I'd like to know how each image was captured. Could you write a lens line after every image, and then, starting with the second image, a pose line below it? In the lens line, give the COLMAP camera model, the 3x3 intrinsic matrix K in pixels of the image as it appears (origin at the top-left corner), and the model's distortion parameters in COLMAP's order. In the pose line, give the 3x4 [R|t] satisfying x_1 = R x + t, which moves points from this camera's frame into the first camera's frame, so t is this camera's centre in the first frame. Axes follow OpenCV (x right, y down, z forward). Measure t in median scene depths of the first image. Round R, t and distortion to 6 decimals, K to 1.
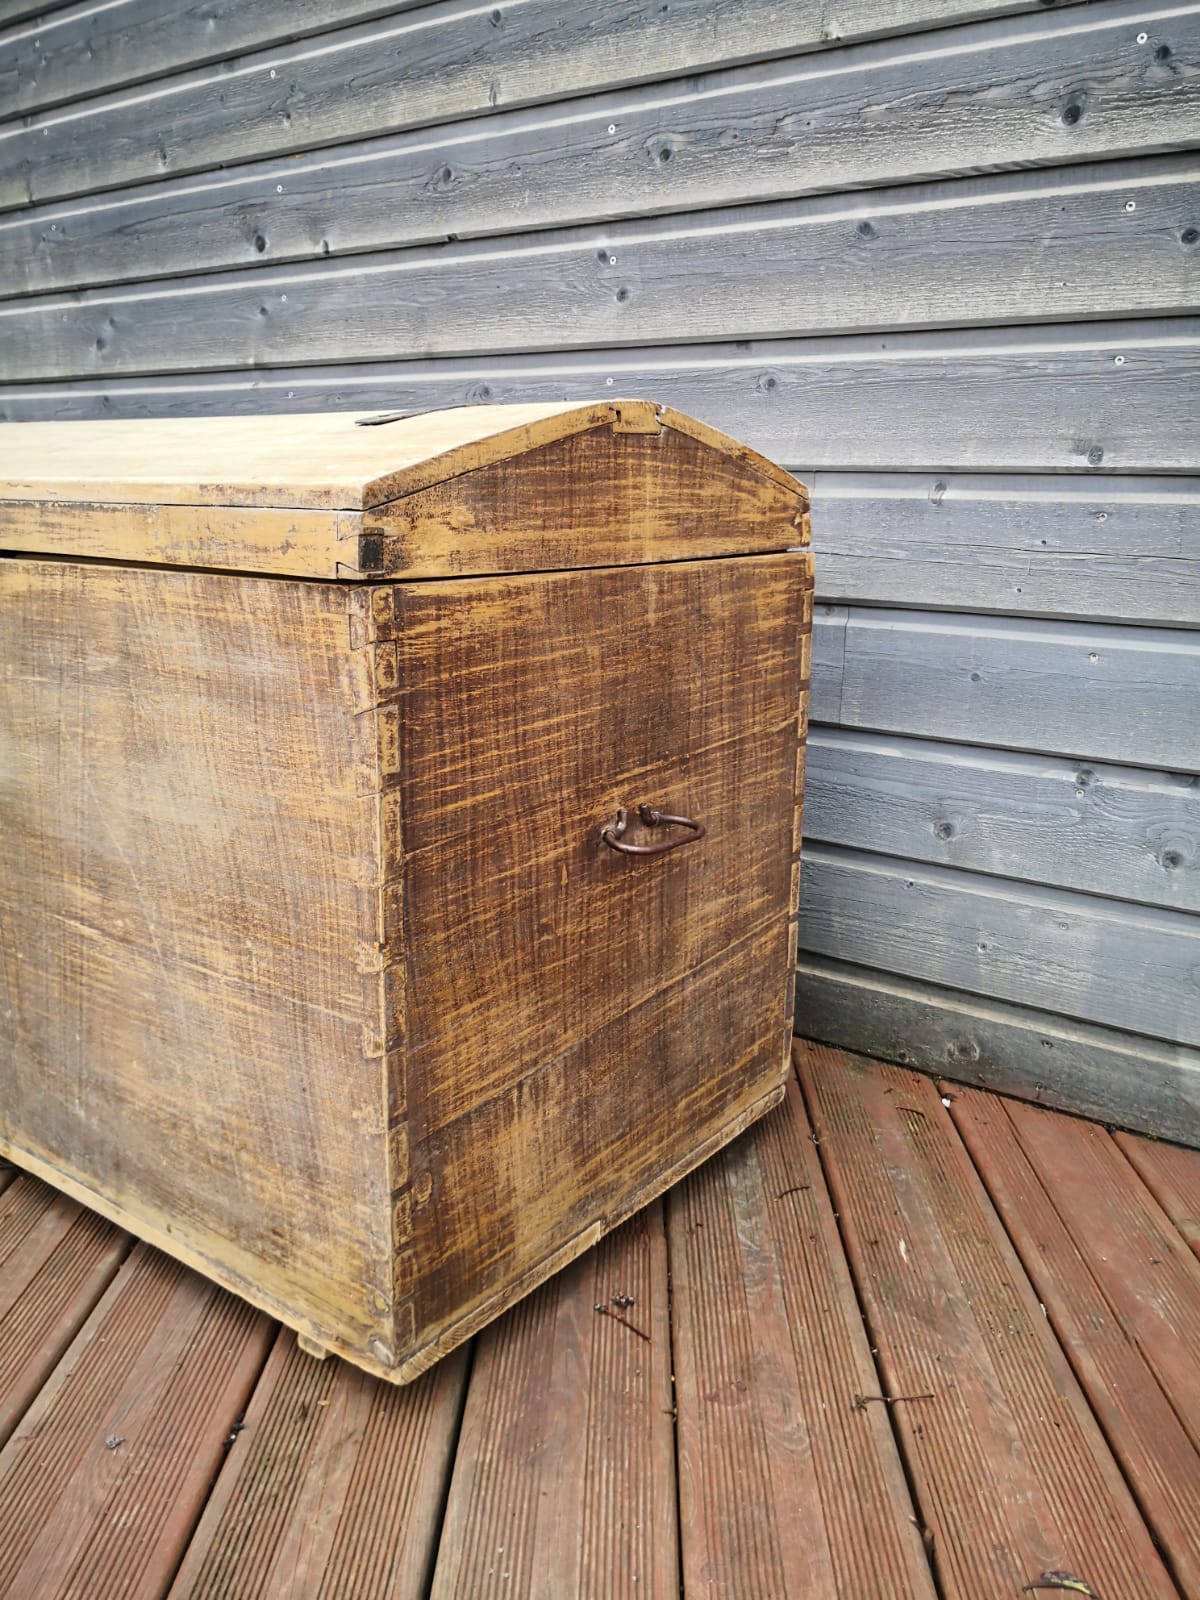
lens RADIAL K [[1303.5, 0, 591.0], [0, 1303.5, 797.7], [0, 0, 1]] dist [0.027014, -0.056402]
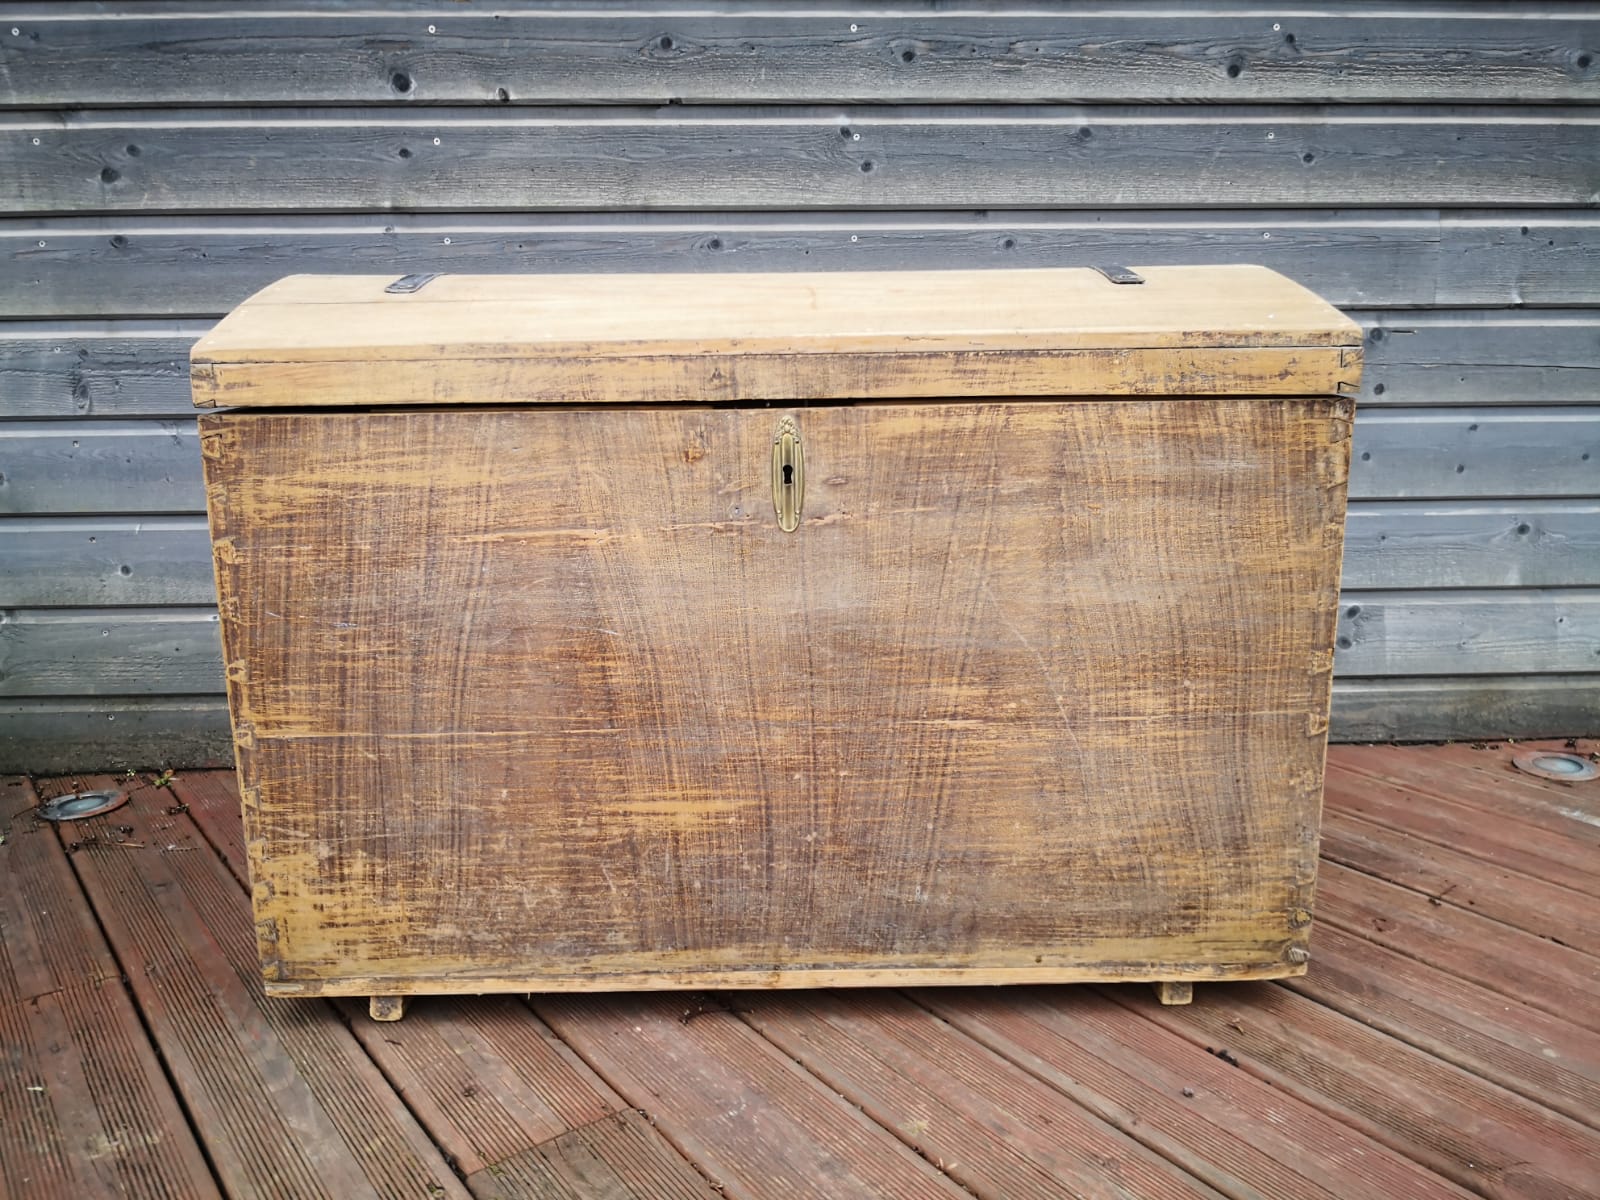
lens RADIAL K [[1303.5, 0, 802.7], [0, 1303.5, 608.6], [0, 0, 1]] dist [0.027014, -0.056402]
pose [[0.782654, -0.155970, 0.602599, -1.169757], [0.164445, 0.985513, 0.041498, -0.068166], [-0.600342, 0.066616, 0.796964, 0.165159]]
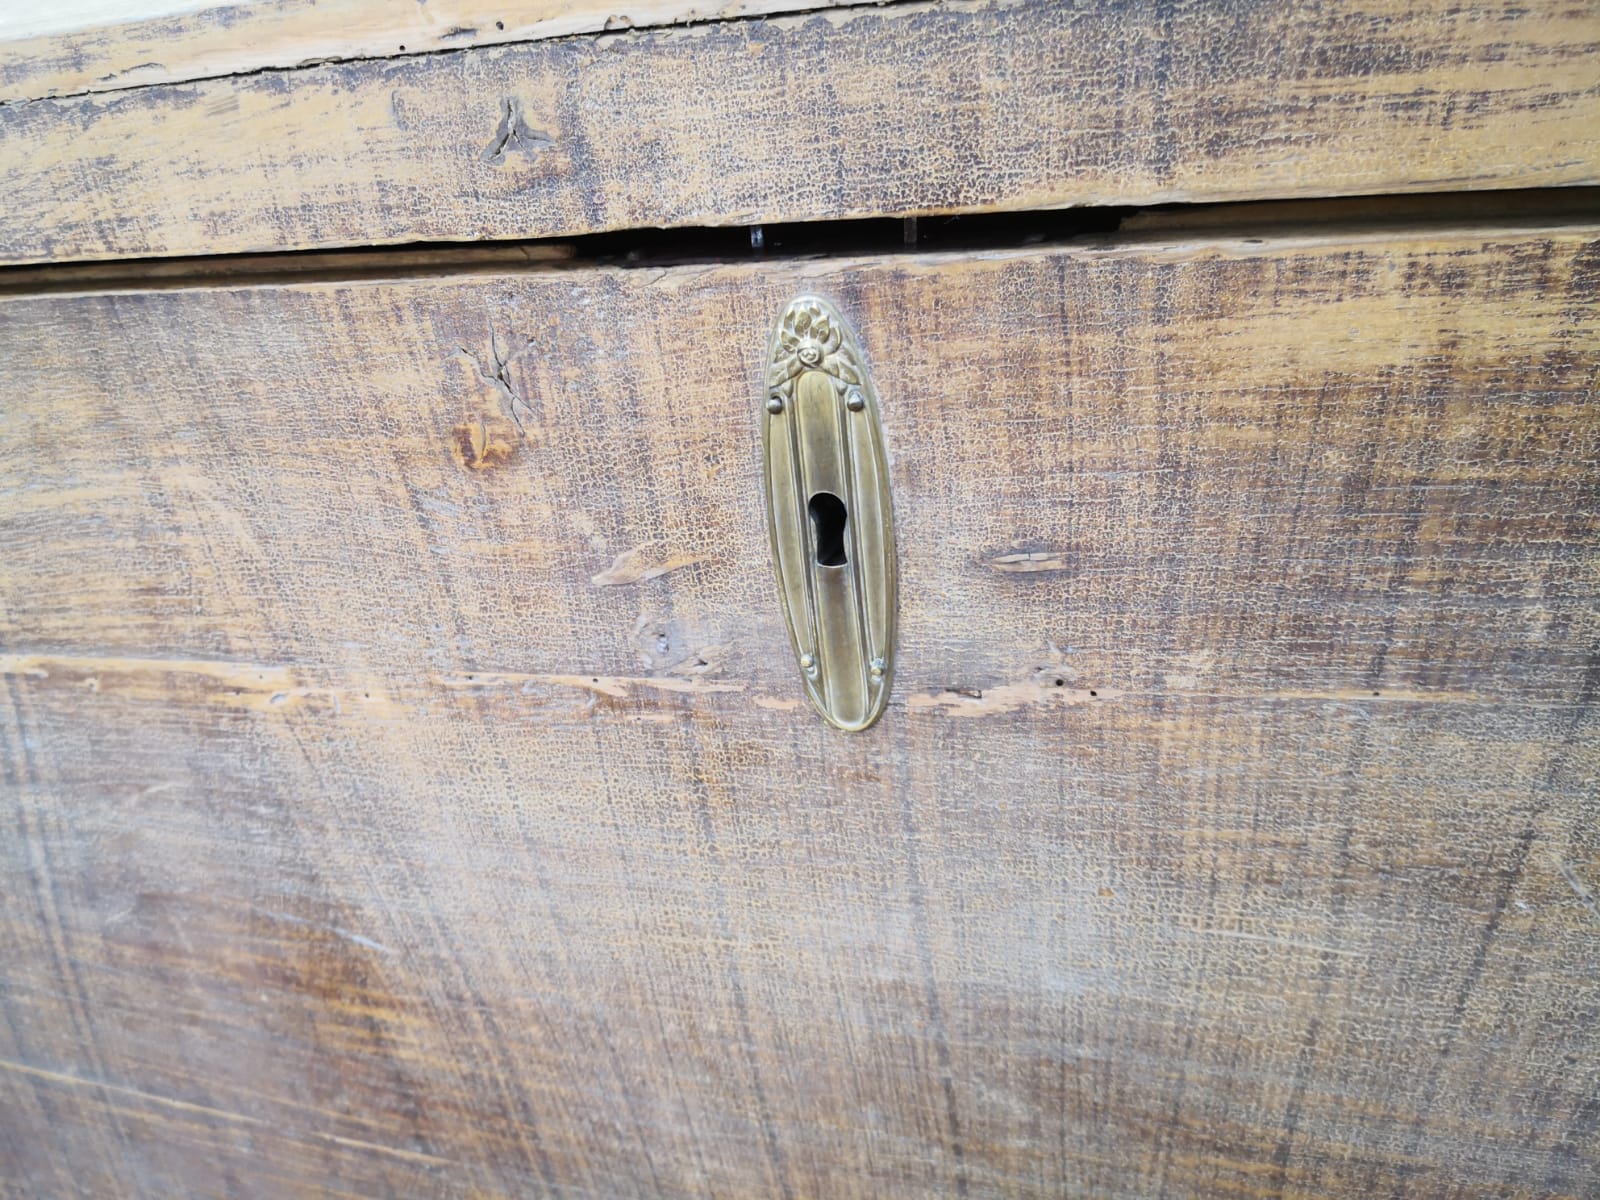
lens RADIAL K [[1303.5, 0, 811.5], [0, 1303.5, 594.8], [0, 0, 1]] dist [0.027014, -0.056402]
pose [[0.938851, -0.228427, 0.257644, -0.580493], [0.179732, 0.963344, 0.199162, -0.177588], [-0.293694, -0.140676, 0.945491, 0.777419]]
